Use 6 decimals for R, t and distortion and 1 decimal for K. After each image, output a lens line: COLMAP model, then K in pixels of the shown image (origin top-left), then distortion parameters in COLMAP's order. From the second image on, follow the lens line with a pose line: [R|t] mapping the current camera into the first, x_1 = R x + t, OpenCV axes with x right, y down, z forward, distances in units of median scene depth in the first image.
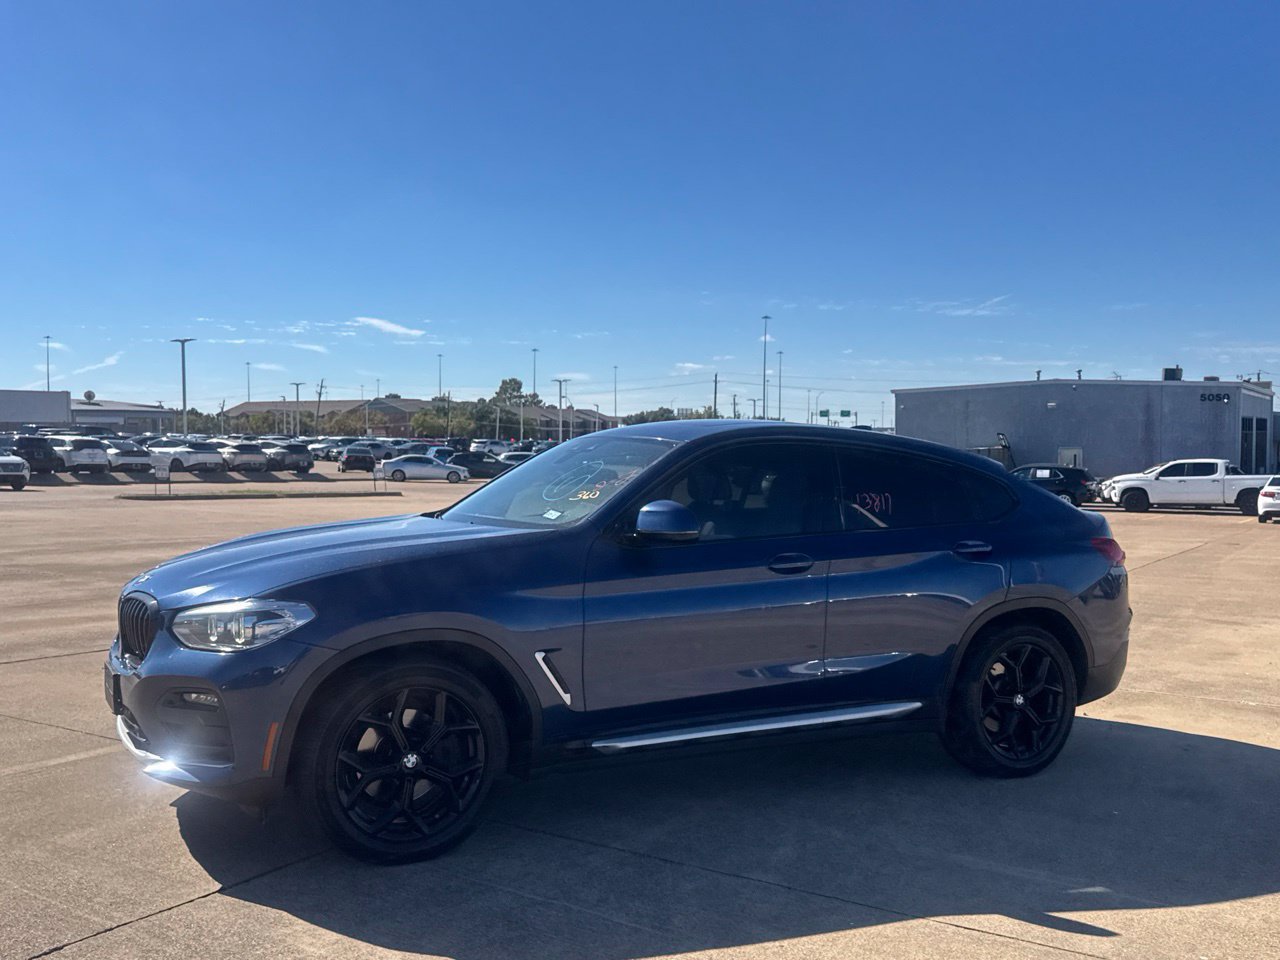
lens RADIAL K [[1174.5, 0, 638.4], [0, 1174.5, 483.6], [0, 0, 1]] dist [0.041086, 0.000000]
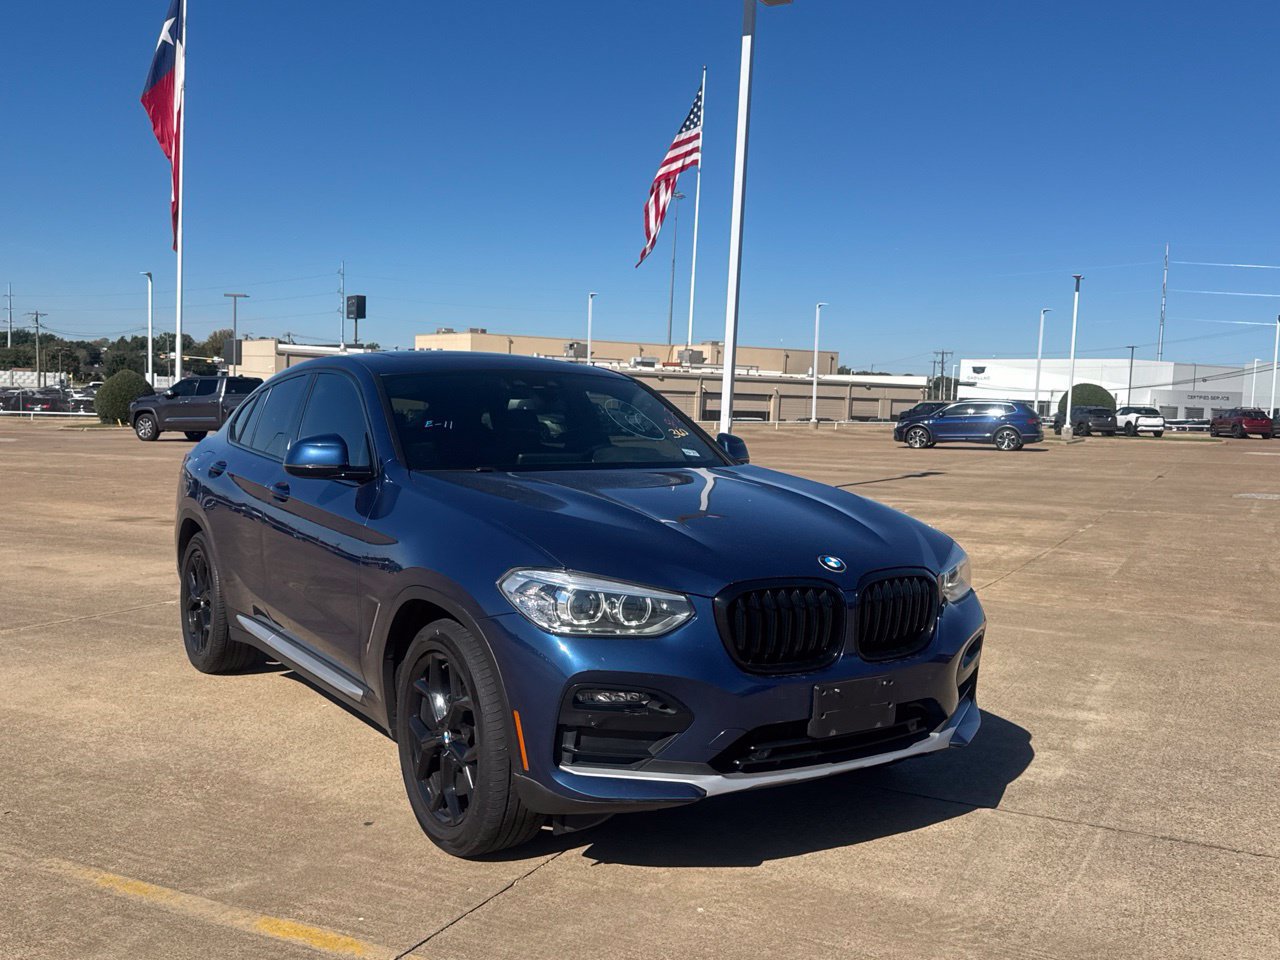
lens RADIAL K [[1174.5, 0, 633.8], [0, 1174.5, 478.9], [0, 0, 1]] dist [0.041086, 0.000000]
pose [[-0.074480, -0.078998, 0.994089, -0.371892], [-0.005578, 0.996875, 0.078801, -0.010973], [-0.997207, 0.000325, -0.074688, 0.378267]]
